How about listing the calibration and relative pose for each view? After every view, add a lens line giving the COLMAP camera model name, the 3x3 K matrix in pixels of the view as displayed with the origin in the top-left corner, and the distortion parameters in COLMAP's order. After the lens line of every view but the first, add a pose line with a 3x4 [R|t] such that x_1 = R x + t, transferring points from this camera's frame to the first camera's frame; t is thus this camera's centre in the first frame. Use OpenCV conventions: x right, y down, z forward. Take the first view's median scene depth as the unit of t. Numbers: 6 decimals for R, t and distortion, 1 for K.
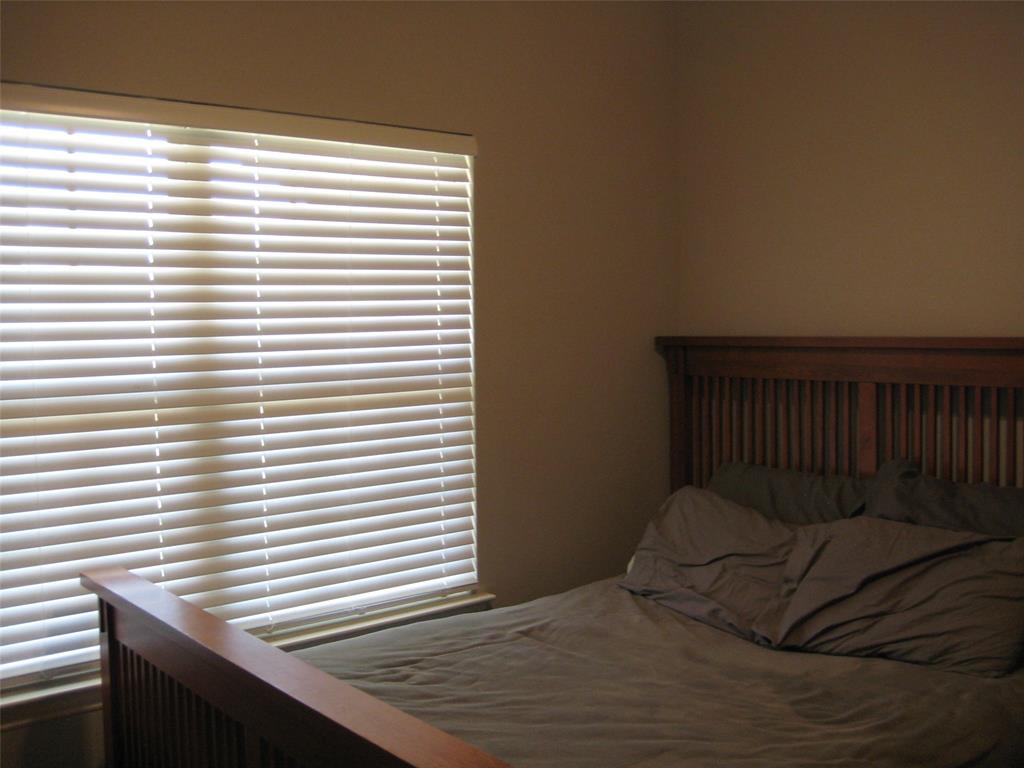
lens RADIAL K [[1094.5, 0, 512.0], [0, 1094.5, 384.0], [0, 0, 1]] dist [-0.082472, -0.000693]
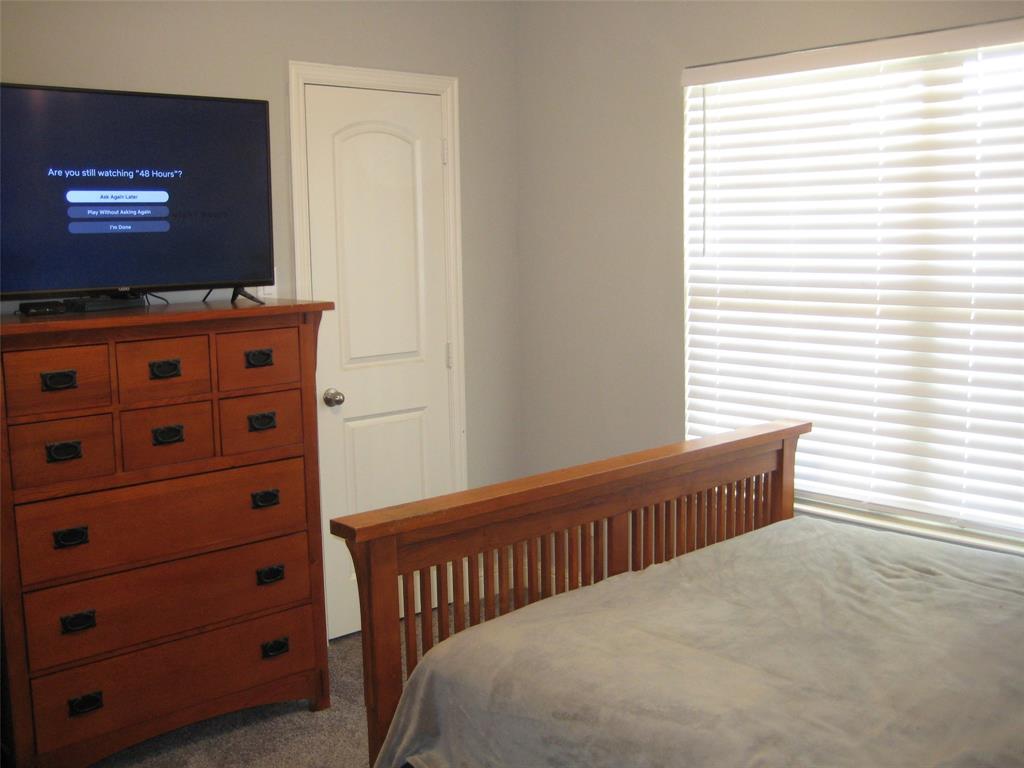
lens RADIAL K [[1065.9, 0, 515.5], [0, 1065.9, 377.2], [0, 0, 1]] dist [-0.164556, 0.219100]
pose [[0.044275, 0.138435, -0.989381, 0.750199], [-0.048747, 0.989472, 0.136267, -0.033040], [0.997829, 0.042197, 0.050557, 0.512952]]
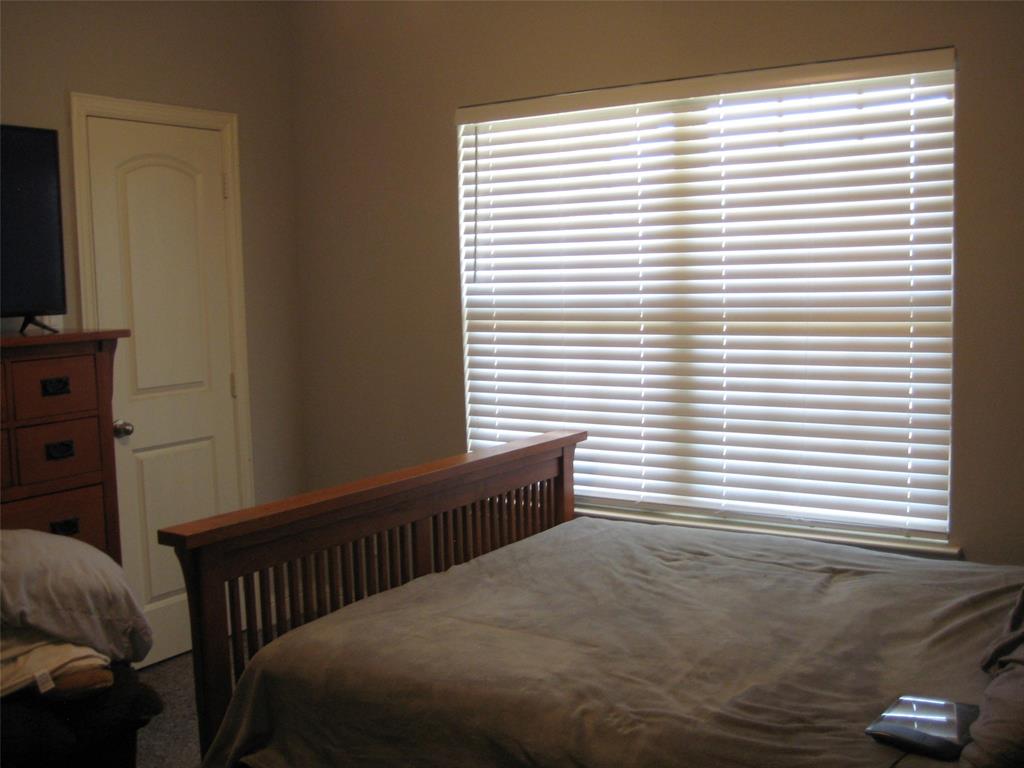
lens RADIAL K [[1065.9, 0, 515.5], [0, 1065.9, 377.2], [0, 0, 1]] dist [-0.164556, 0.219100]
pose [[0.283157, 0.090727, -0.954773, 0.809016], [-0.040033, 0.995766, 0.082749, -0.009375], [0.958238, 0.014791, 0.285590, 0.454919]]
